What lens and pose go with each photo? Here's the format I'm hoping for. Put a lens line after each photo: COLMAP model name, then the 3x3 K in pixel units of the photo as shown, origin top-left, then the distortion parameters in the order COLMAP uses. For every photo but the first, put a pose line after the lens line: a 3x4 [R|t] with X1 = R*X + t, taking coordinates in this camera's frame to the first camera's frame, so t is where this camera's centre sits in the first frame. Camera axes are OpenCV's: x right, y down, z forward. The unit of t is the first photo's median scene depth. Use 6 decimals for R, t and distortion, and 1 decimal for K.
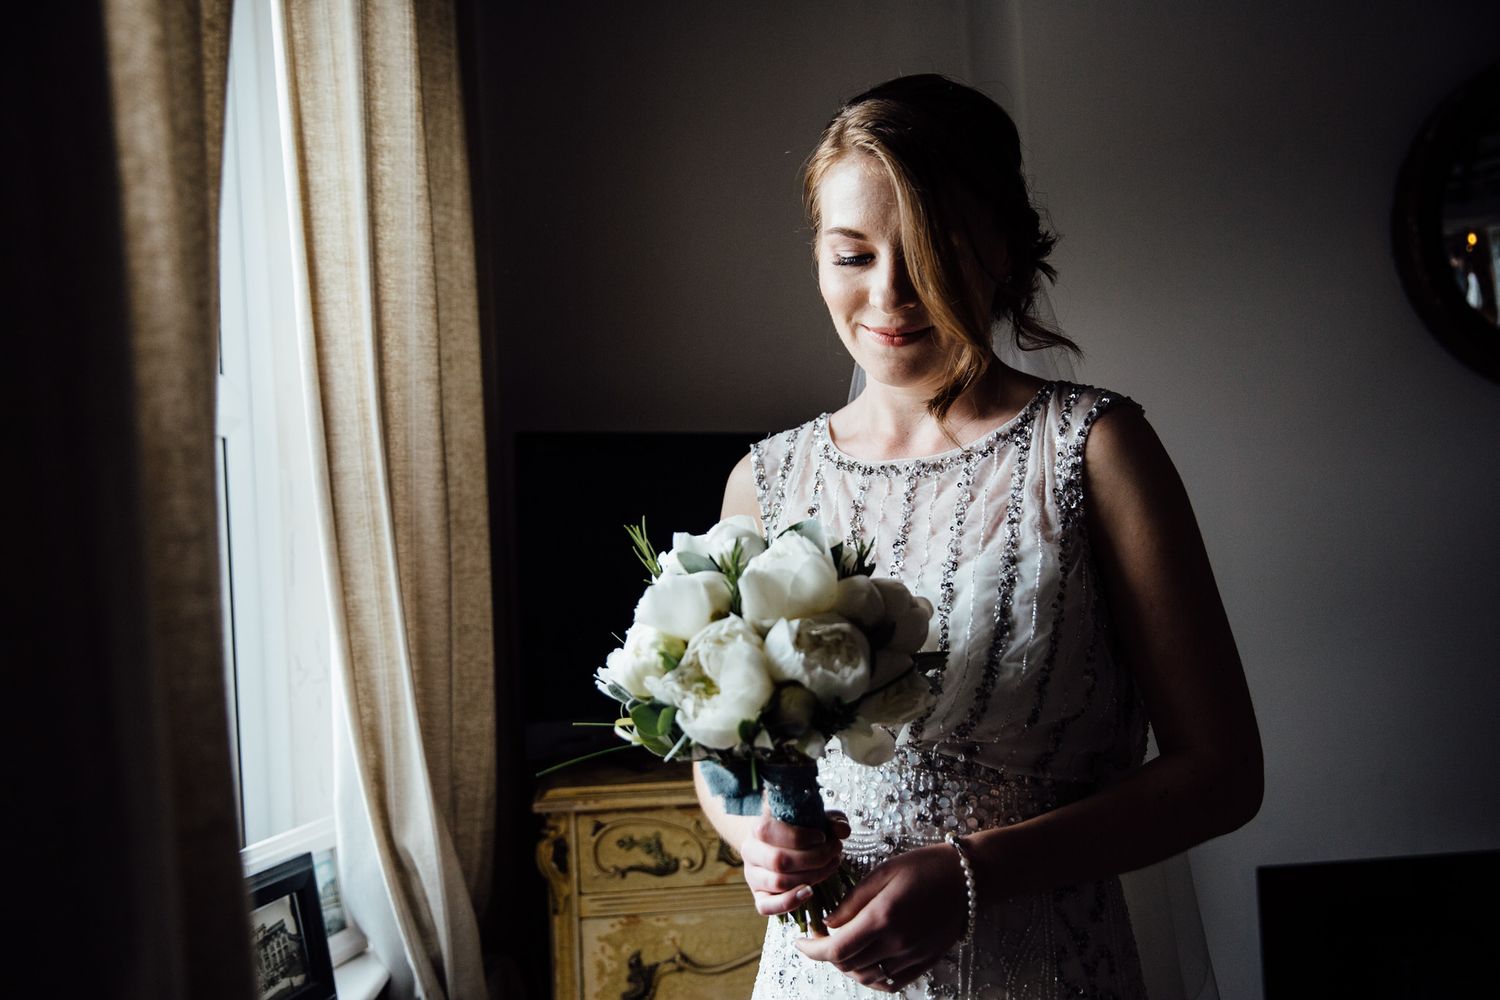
lens RADIAL K [[1570.4, 0, 747.0], [0, 1570.4, 500.8], [0, 0, 1]] dist [-0.010047, 0.000000]
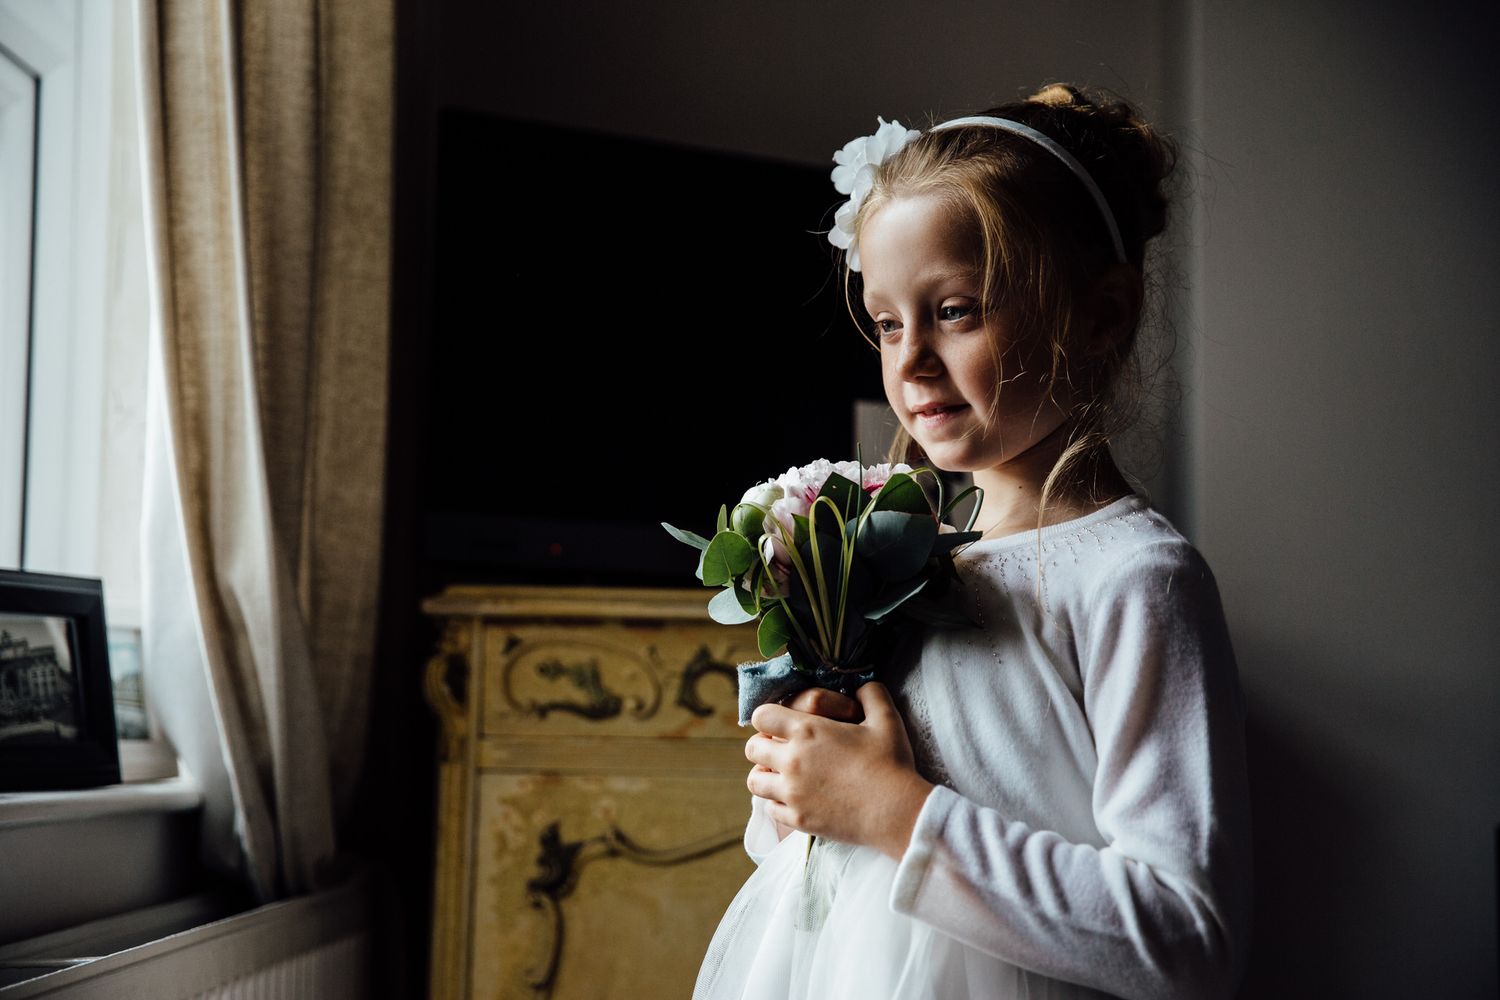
lens RADIAL K [[2619.2, 0, 752.3], [0, 2619.2, 499.5], [0, 0, 1]] dist [0.126969, 0.000000]
pose [[0.994858, 0.054340, -0.085468, 0.113016], [-0.060679, 0.995454, -0.073407, 0.224960], [0.081091, 0.078216, 0.993633, -0.183380]]
